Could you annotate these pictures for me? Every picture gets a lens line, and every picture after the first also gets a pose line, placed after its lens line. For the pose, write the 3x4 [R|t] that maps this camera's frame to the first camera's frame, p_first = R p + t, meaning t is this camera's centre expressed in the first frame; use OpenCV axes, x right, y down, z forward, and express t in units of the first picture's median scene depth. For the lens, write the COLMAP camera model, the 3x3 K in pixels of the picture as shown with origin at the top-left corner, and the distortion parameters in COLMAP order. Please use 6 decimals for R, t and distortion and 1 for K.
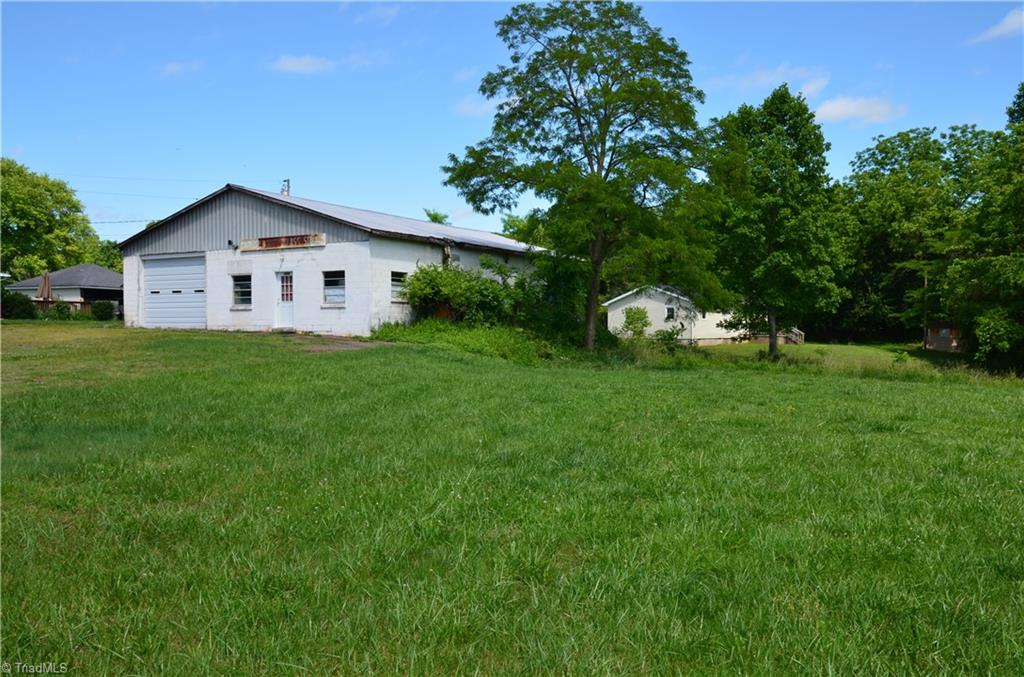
lens RADIAL K [[886.0, 0, 512.0], [0, 886.0, 338.5], [0, 0, 1]] dist [-0.032981, 0.019354]
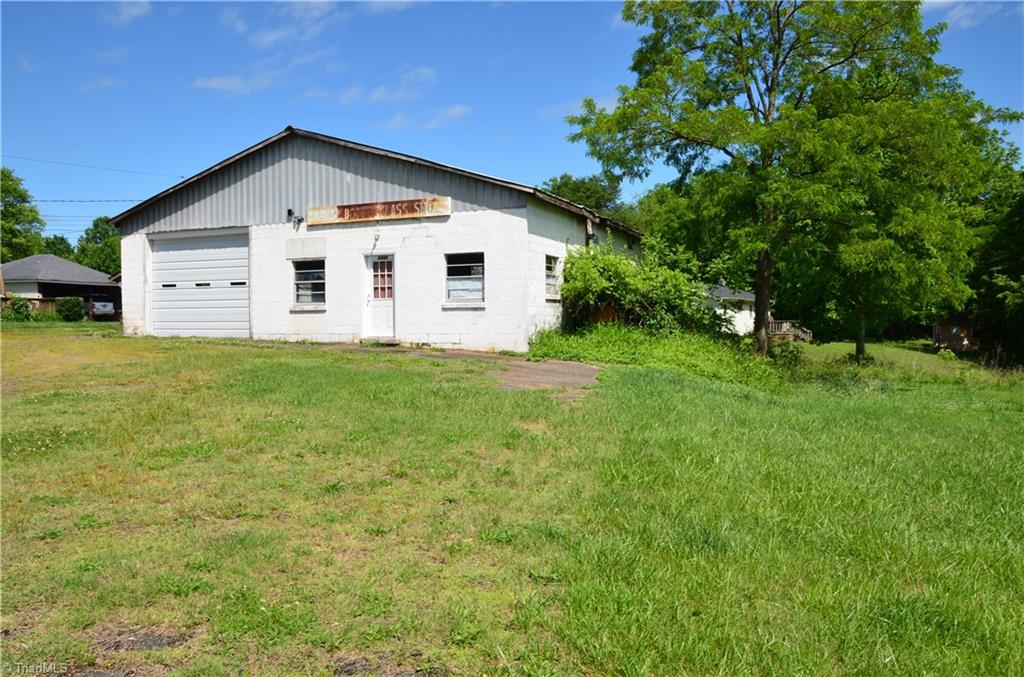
lens RADIAL K [[790.4, 0, 512.0], [0, 790.4, 338.5], [0, 0, 1]] dist [-0.109830, 0.118334]
pose [[0.993550, -0.005373, 0.113271, -0.222893], [0.004170, 0.999932, 0.010853, -0.017370], [-0.113322, -0.010311, 0.993505, 0.385210]]
